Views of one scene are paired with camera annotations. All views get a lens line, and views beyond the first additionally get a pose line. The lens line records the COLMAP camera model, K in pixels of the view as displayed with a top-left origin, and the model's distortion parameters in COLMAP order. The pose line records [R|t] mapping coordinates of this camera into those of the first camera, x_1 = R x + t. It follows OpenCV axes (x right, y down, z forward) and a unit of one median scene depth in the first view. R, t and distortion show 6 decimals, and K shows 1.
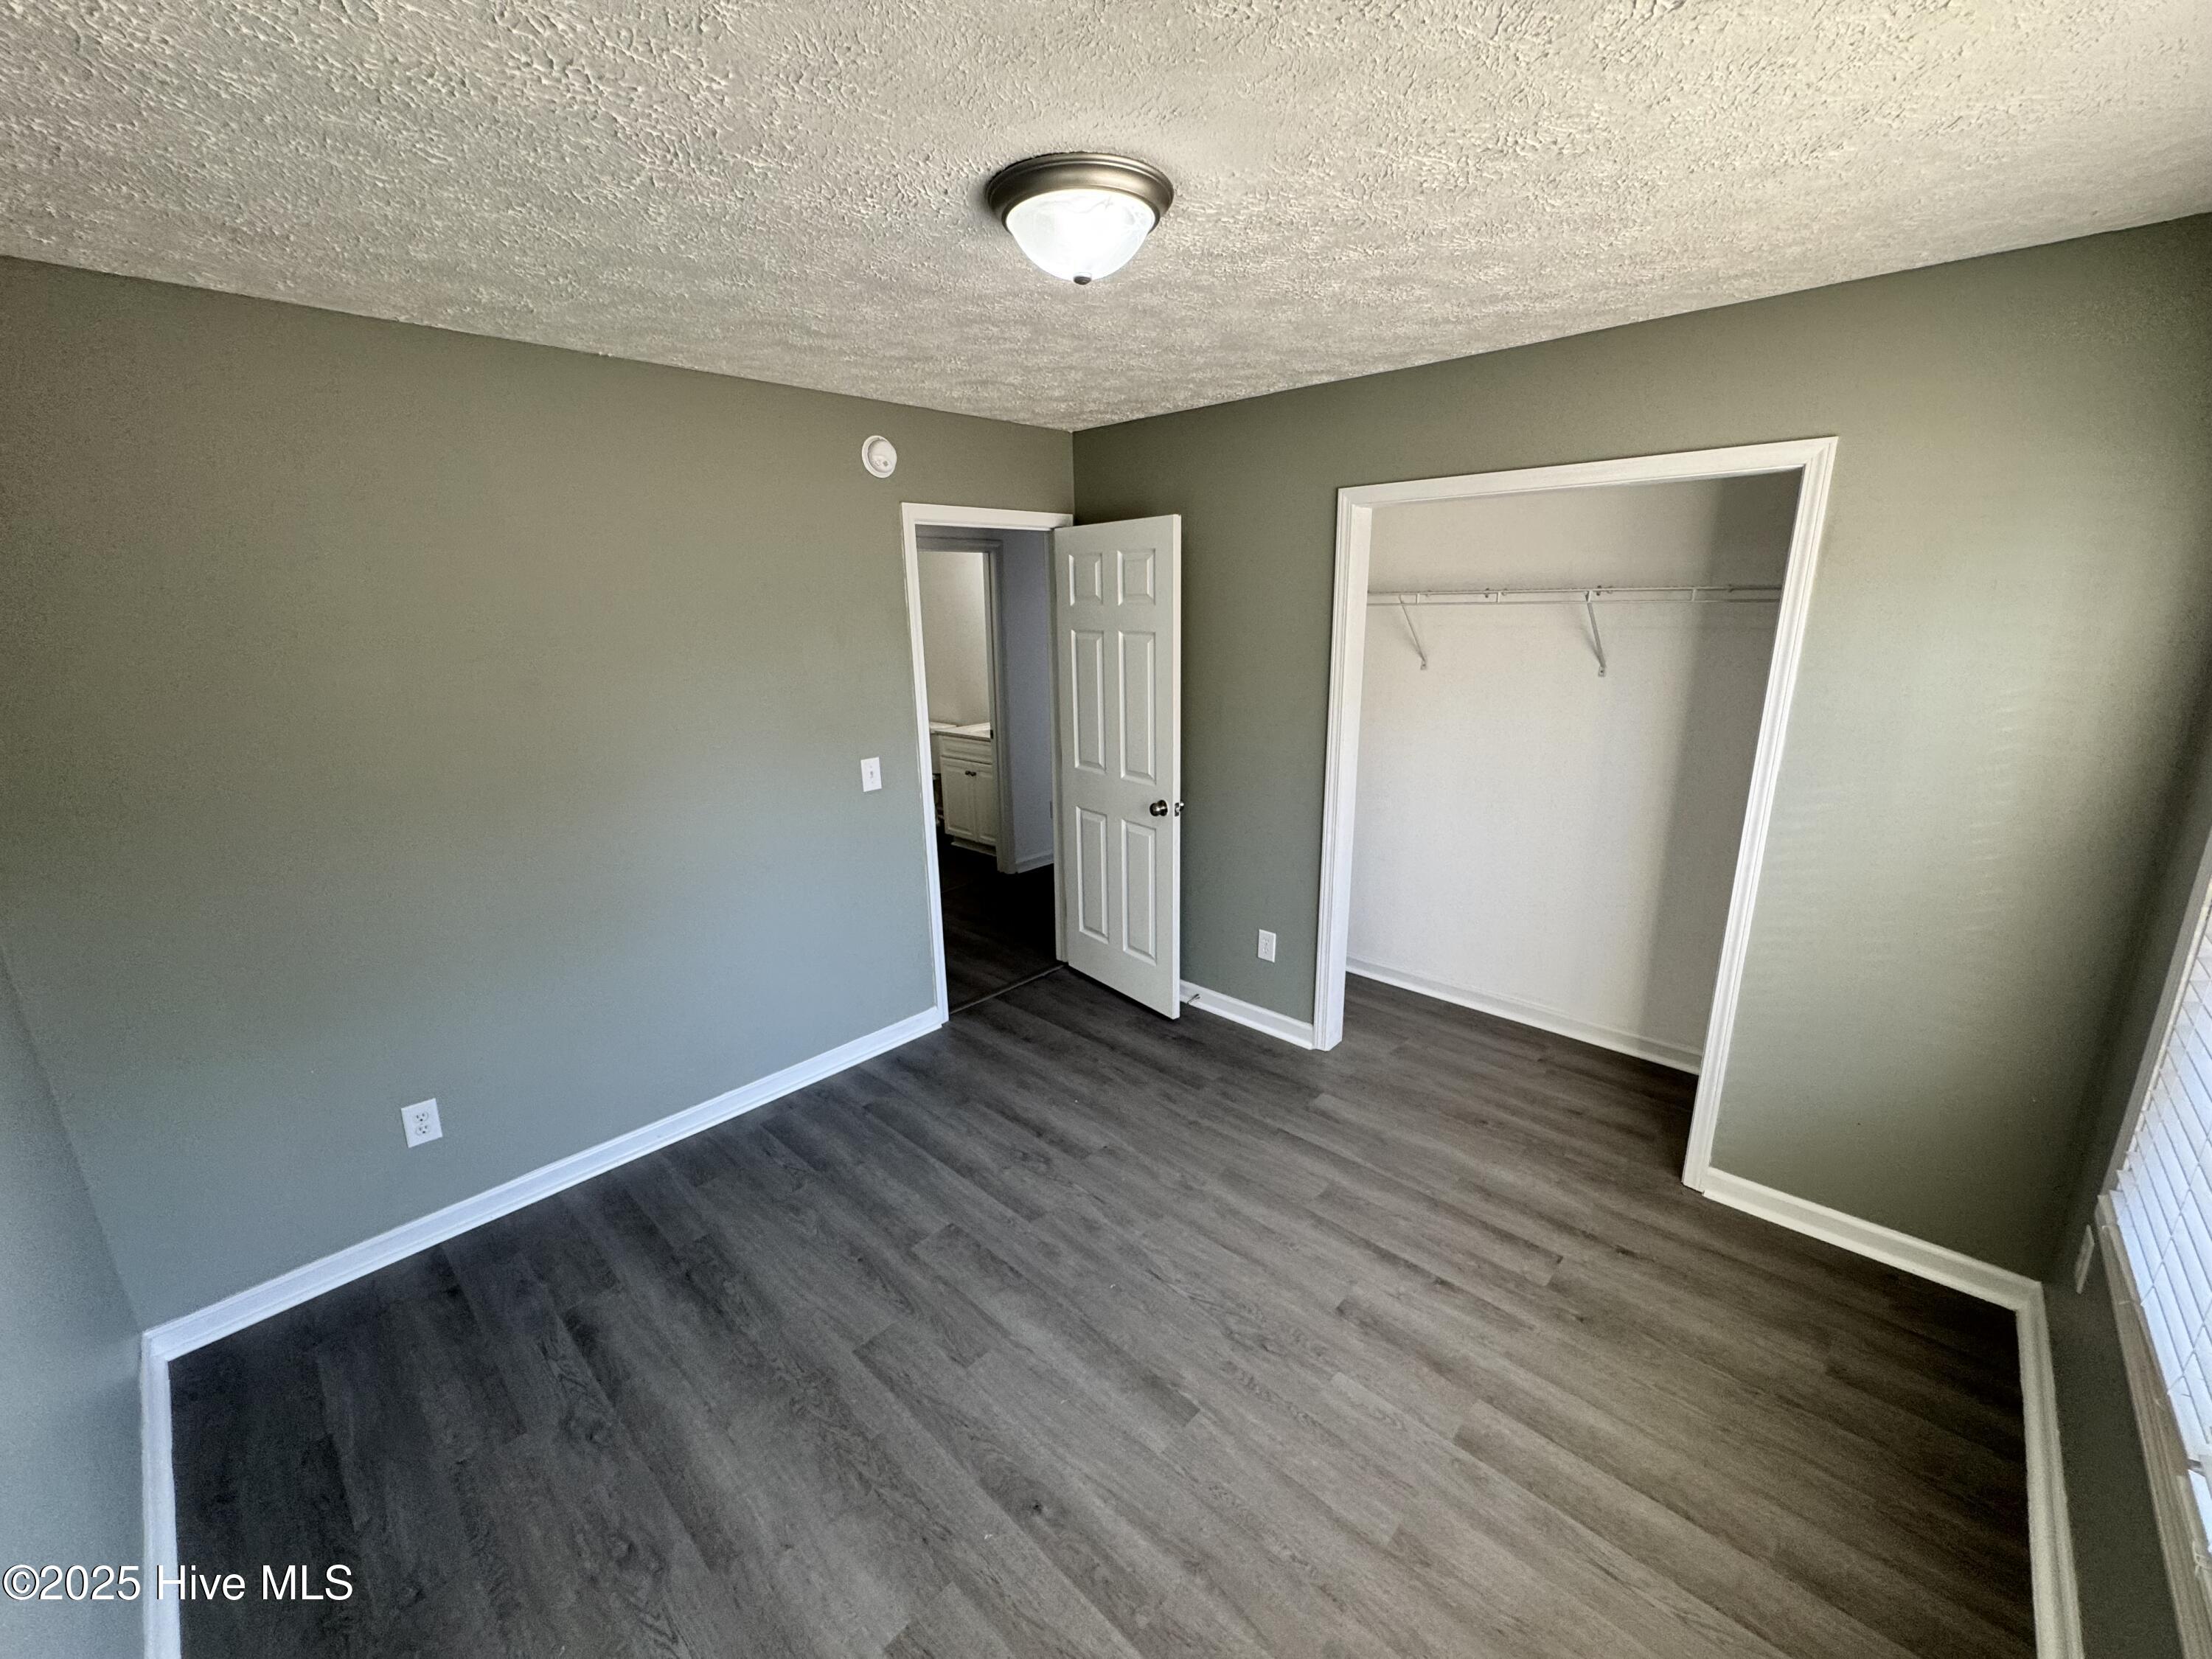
lens RADIAL K [[881.1, 0, 1105.8], [0, 881.1, 830.8], [0, 0, 1]] dist [-0.002445, 0.000253]
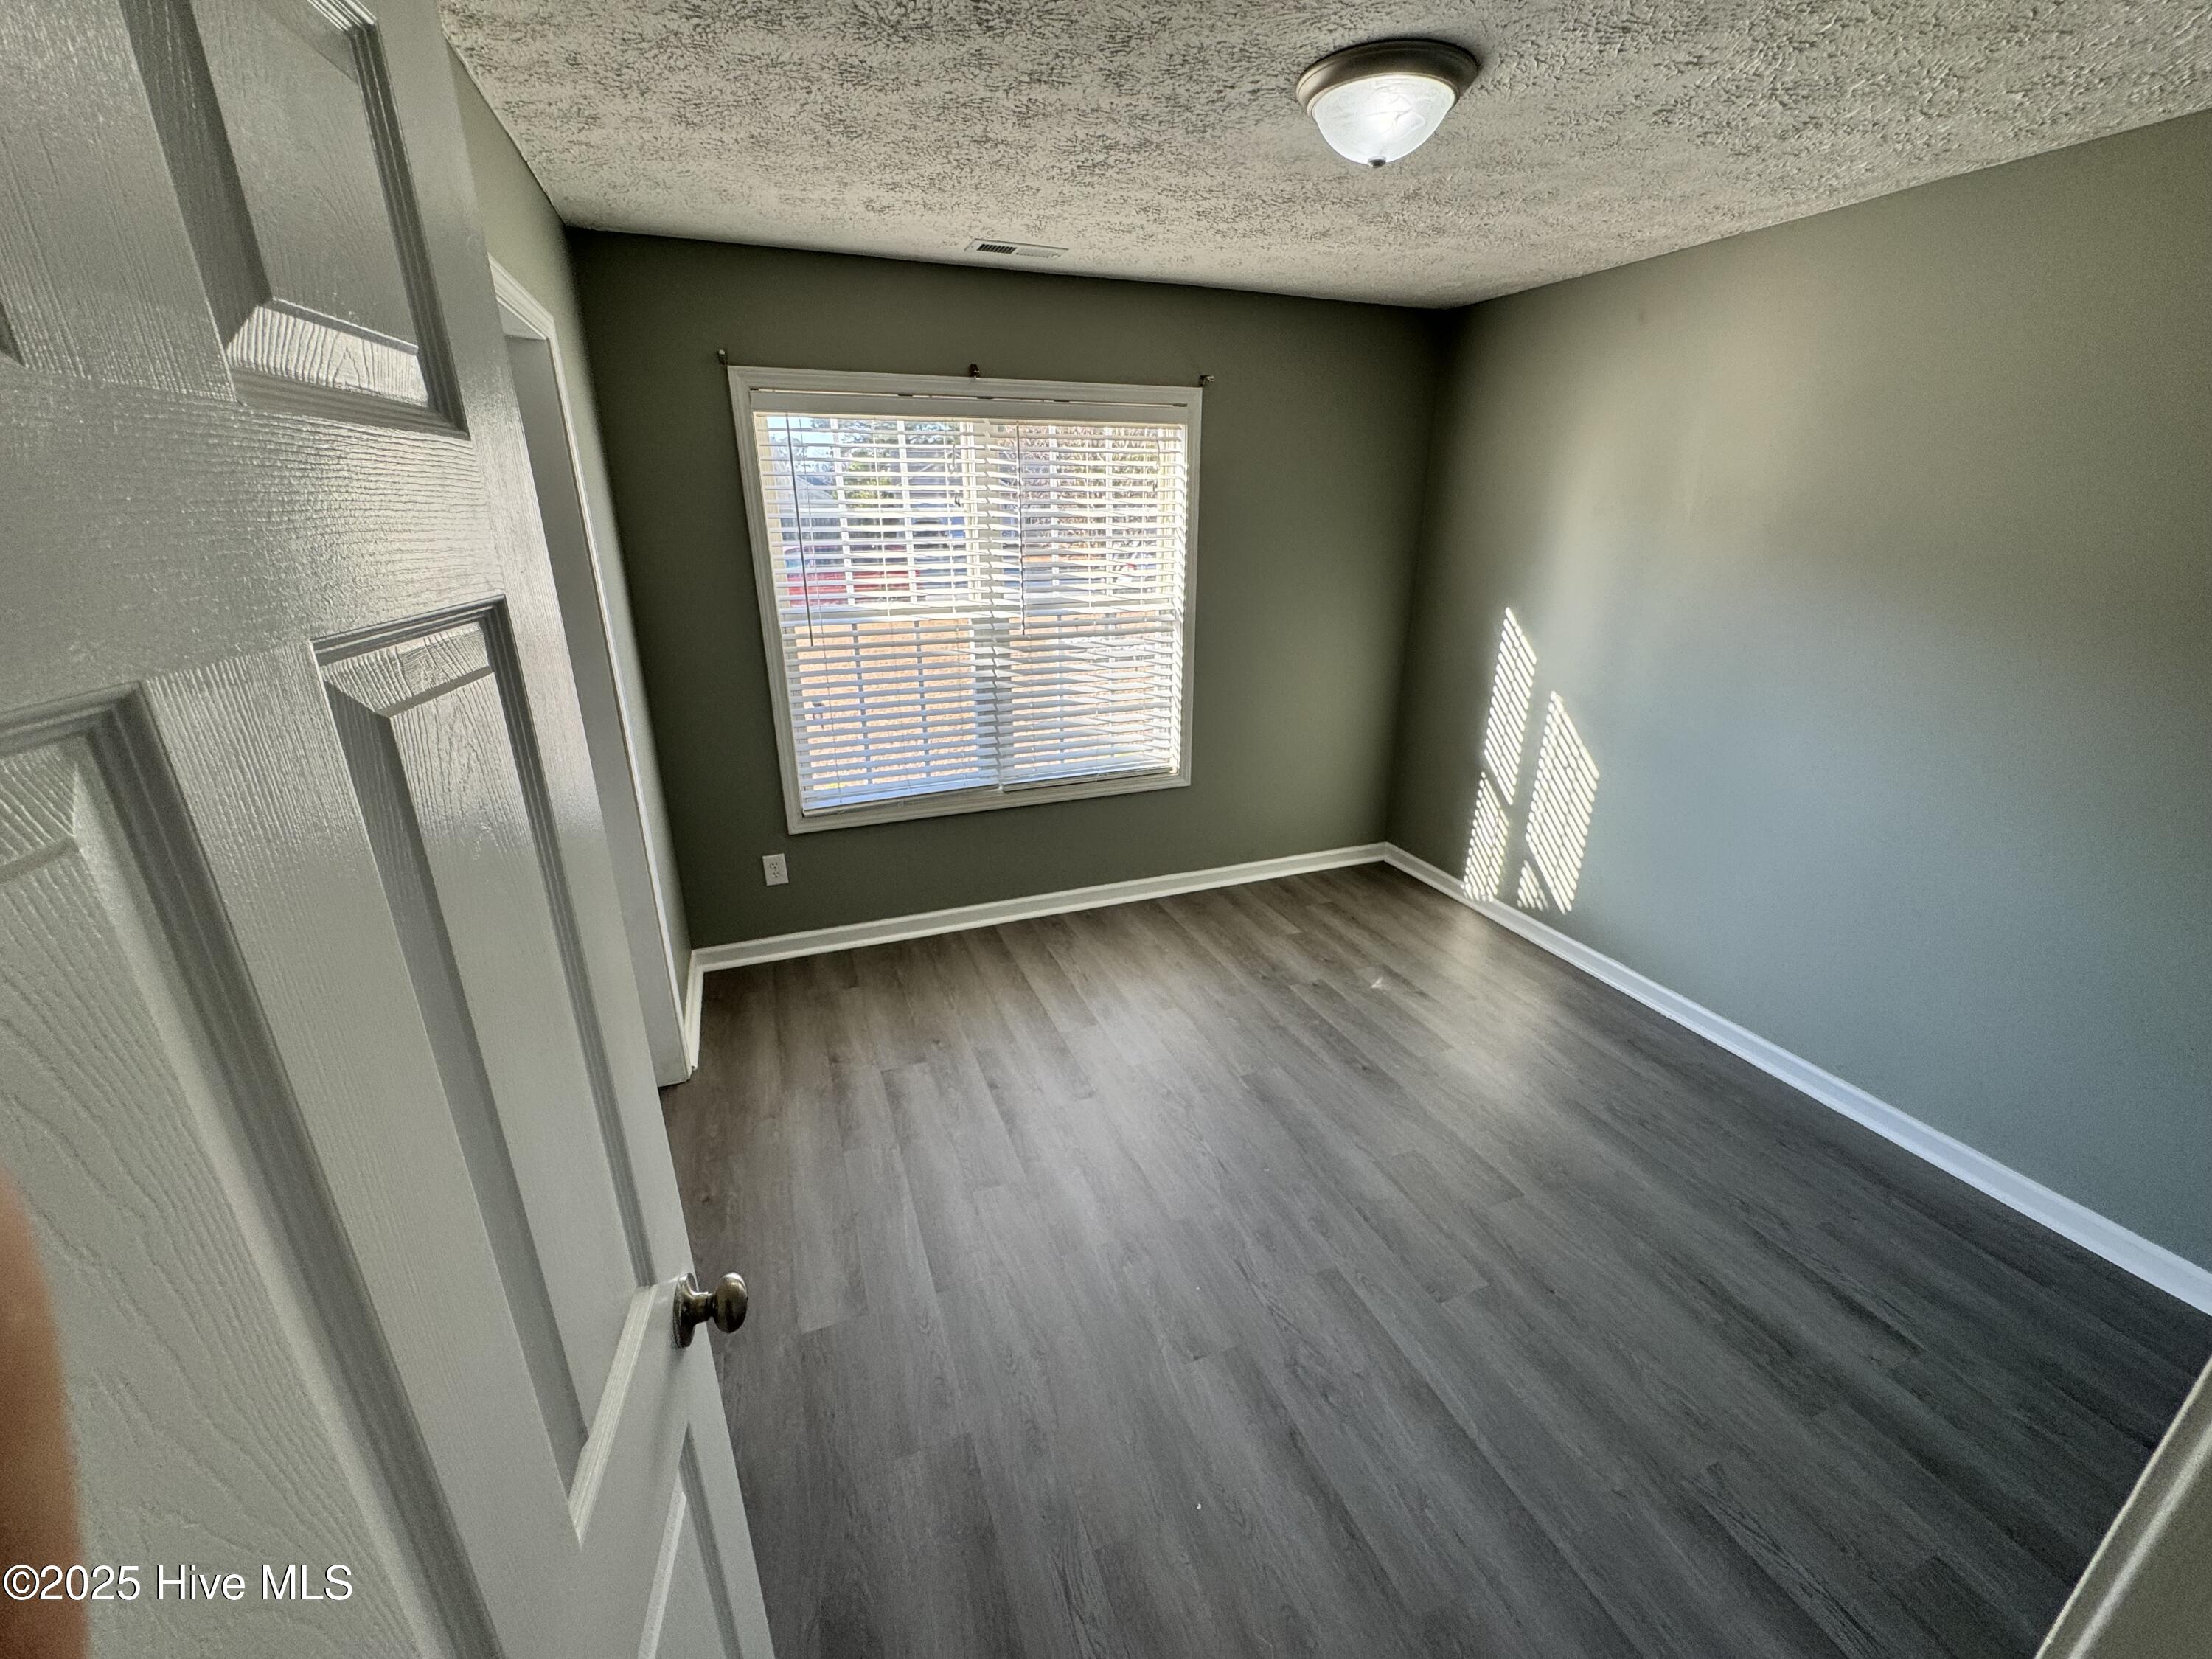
lens RADIAL K [[881.1, 0, 1105.8], [0, 881.1, 830.8], [0, 0, 1]] dist [-0.002445, 0.000253]
pose [[-0.904273, -0.132208, 0.405969, -0.178496], [0.121815, 0.831437, 0.542100, -0.371868], [-0.409208, 0.539660, -0.735742, 1.546360]]
